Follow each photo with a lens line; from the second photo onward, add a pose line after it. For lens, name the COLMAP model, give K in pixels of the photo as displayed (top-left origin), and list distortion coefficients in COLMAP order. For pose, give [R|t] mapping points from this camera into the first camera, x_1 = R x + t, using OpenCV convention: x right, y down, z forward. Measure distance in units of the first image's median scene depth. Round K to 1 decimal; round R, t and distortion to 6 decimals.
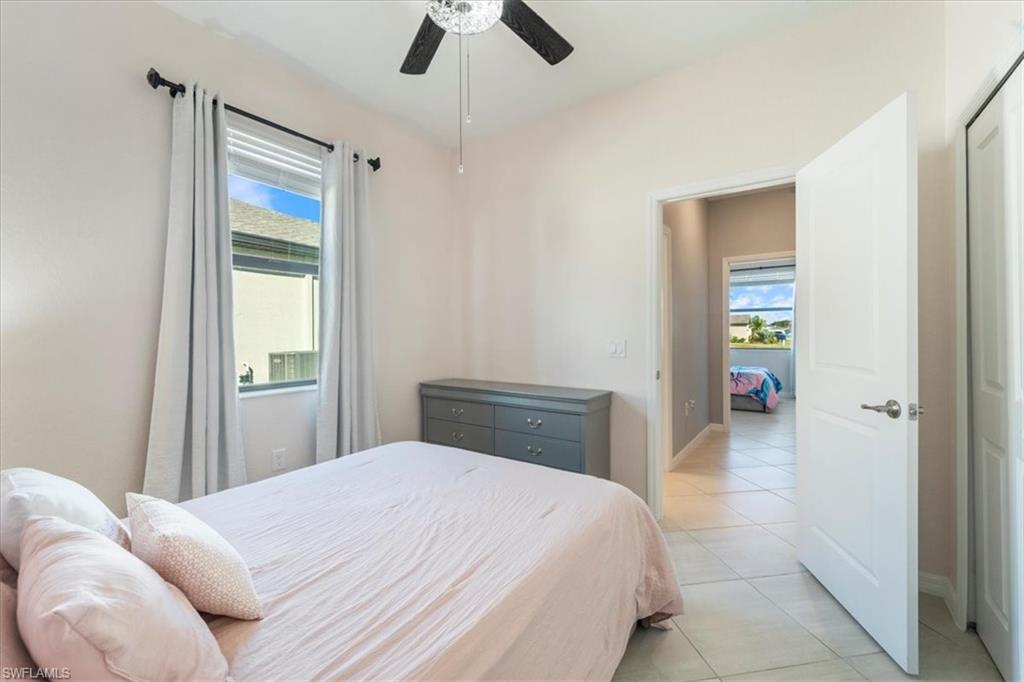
lens RADIAL K [[409.5, 0, 505.0], [0, 409.5, 341.7], [0, 0, 1]] dist [0.001768, 0.000013]
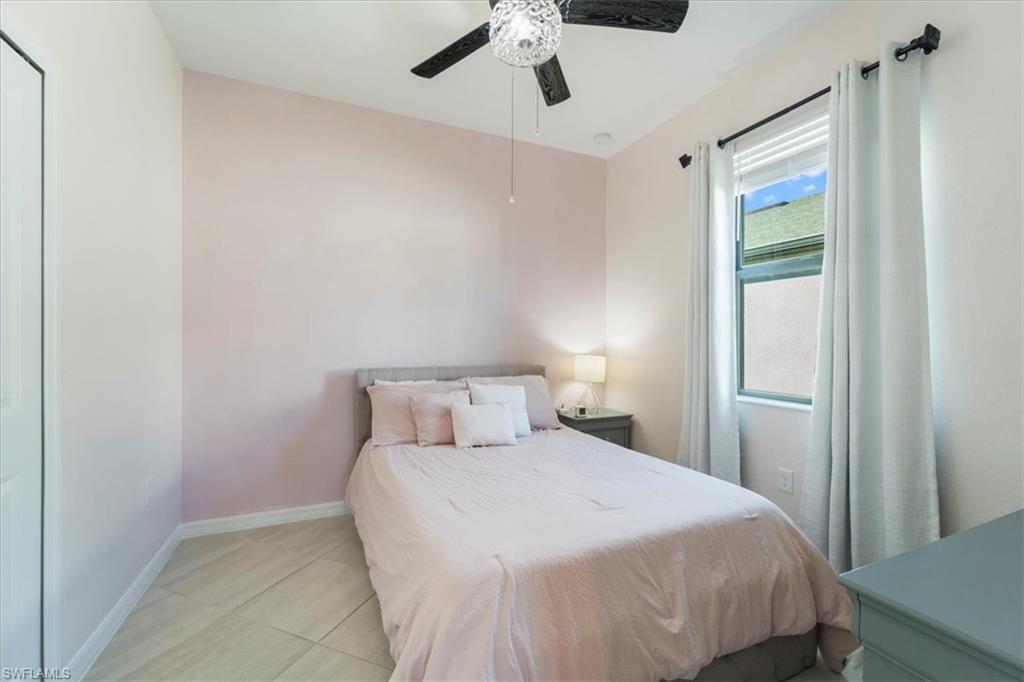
lens RADIAL K [[409.5, 0, 505.0], [0, 409.5, 341.7], [0, 0, 1]] dist [0.001768, 0.000013]
pose [[-0.495761, 0.008676, -0.868416, 0.597978], [-0.019689, 0.999581, 0.021227, -0.026755], [0.868236, 0.027622, -0.495383, 1.004780]]
